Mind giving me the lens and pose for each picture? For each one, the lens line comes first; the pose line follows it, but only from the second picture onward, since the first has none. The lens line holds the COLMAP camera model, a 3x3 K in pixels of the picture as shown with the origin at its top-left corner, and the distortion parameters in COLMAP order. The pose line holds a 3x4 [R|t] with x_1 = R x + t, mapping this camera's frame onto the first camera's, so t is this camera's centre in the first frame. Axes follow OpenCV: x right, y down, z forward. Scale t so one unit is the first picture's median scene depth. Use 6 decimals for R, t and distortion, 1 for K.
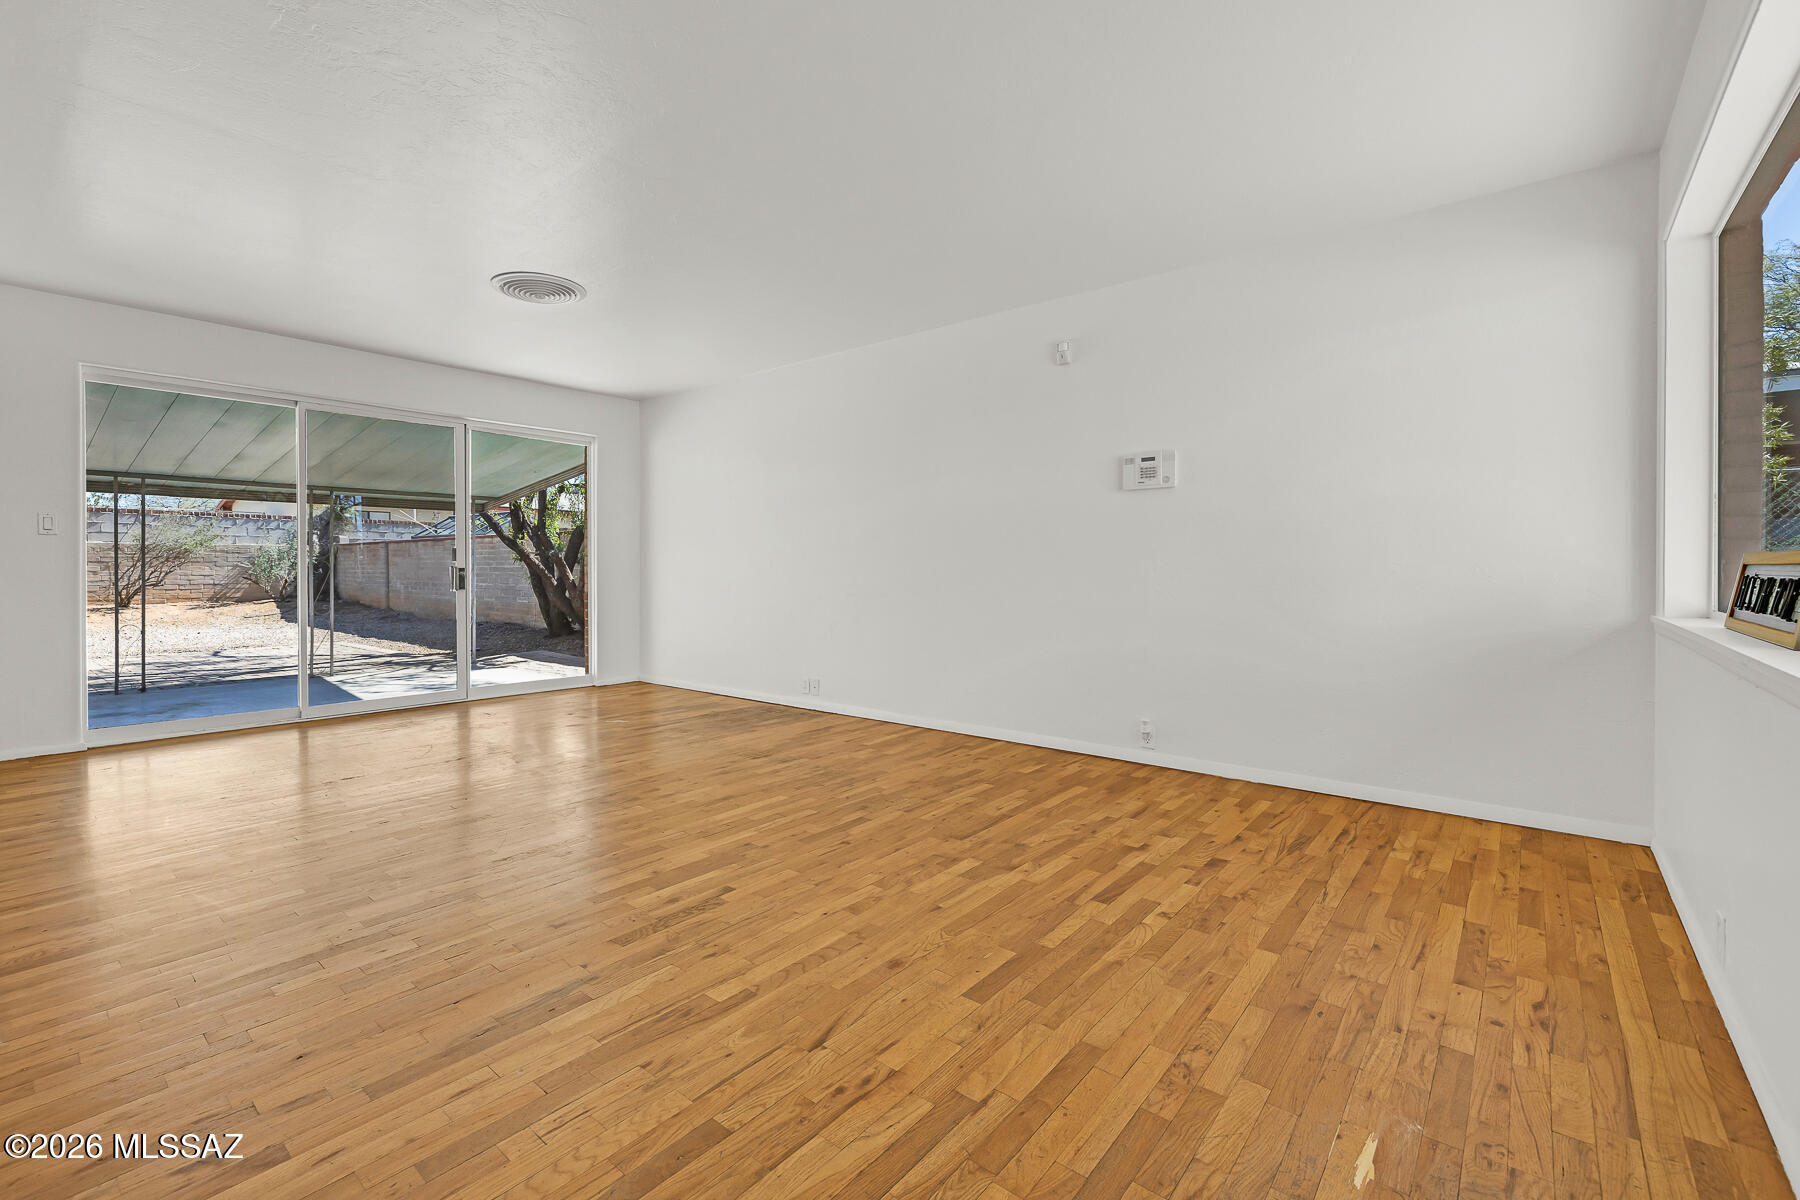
lens RADIAL K [[759.2, 0, 882.3], [0, 759.2, 584.9], [0, 0, 1]] dist [0.000455, -0.000374]
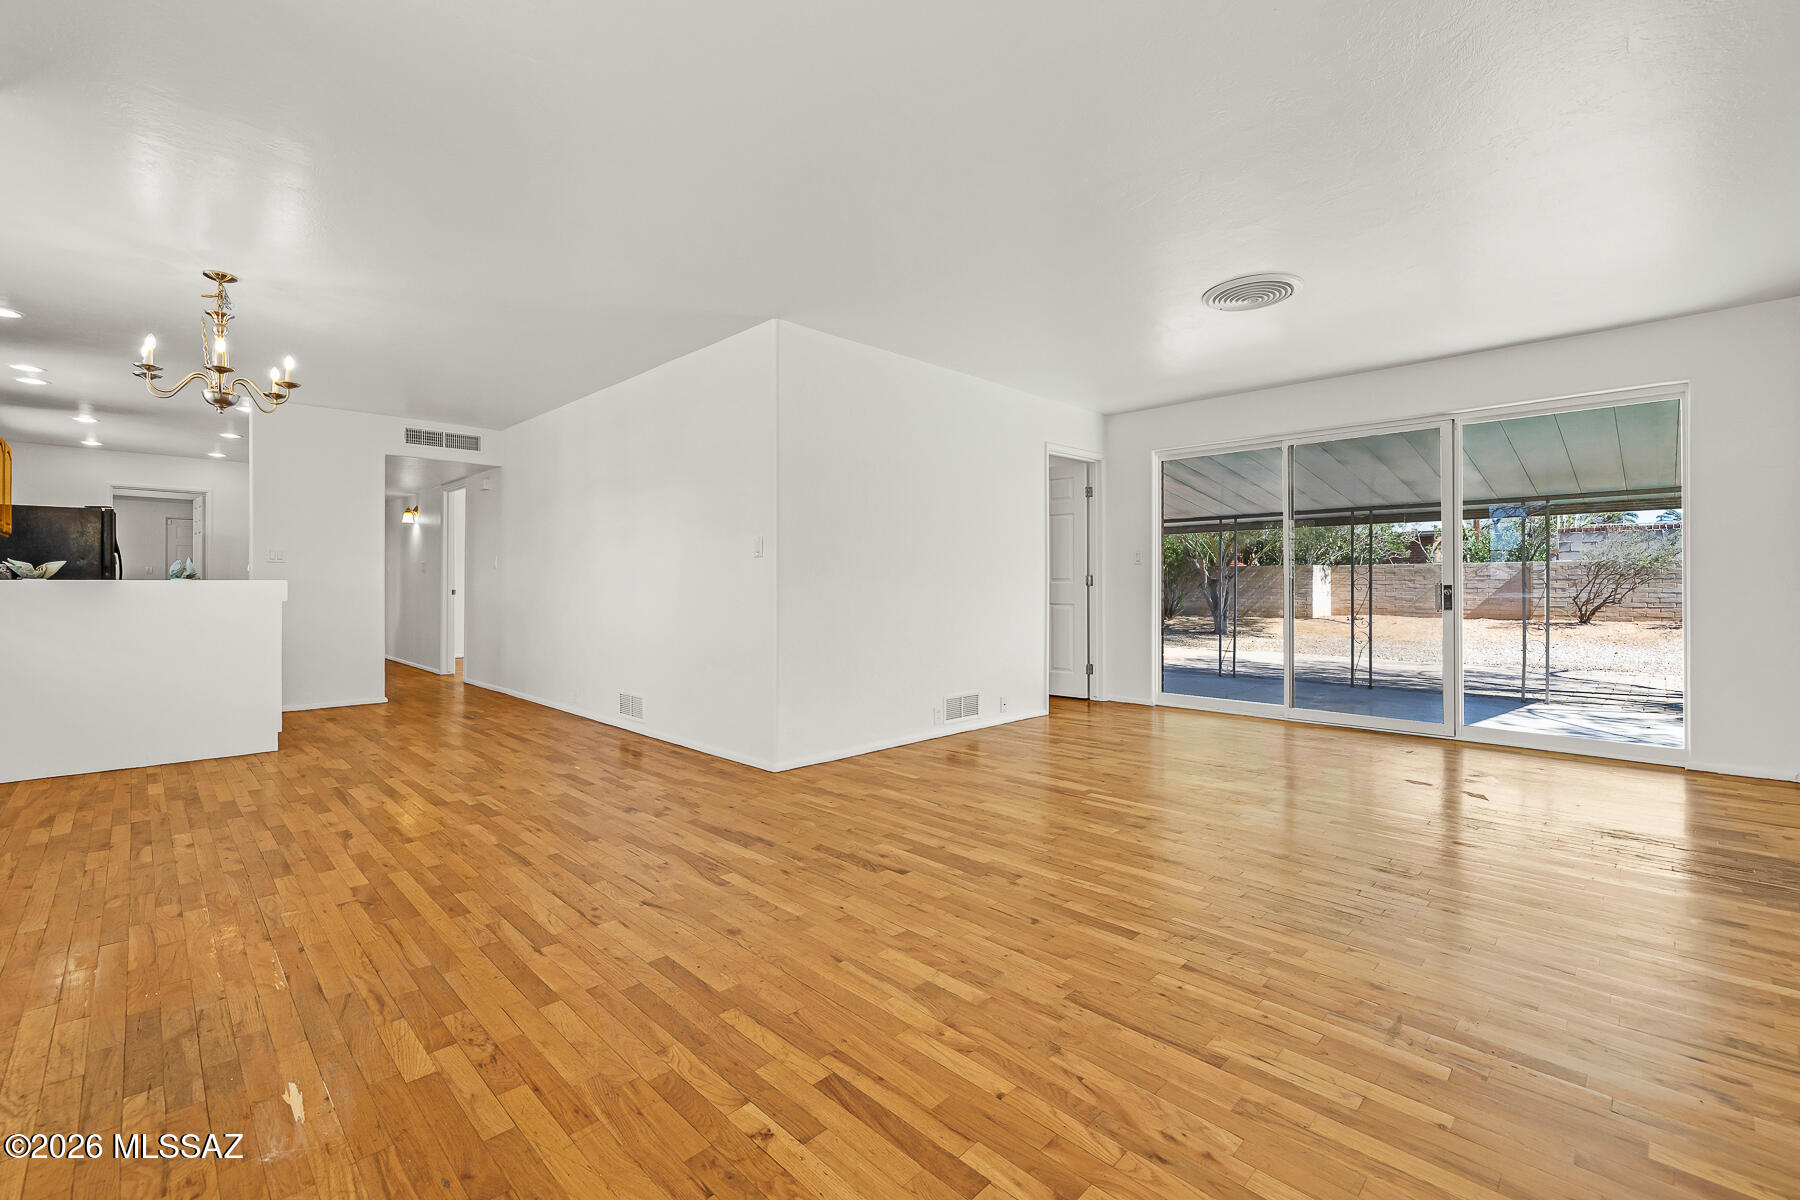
lens RADIAL K [[759.2, 0, 882.3], [0, 759.2, 584.9], [0, 0, 1]] dist [0.000455, -0.000374]
pose [[-0.082053, -0.000401, -0.996628, 0.917642], [-0.021826, 0.999761, 0.001394, -0.023964], [0.996389, 0.021867, -0.082042, 1.052968]]
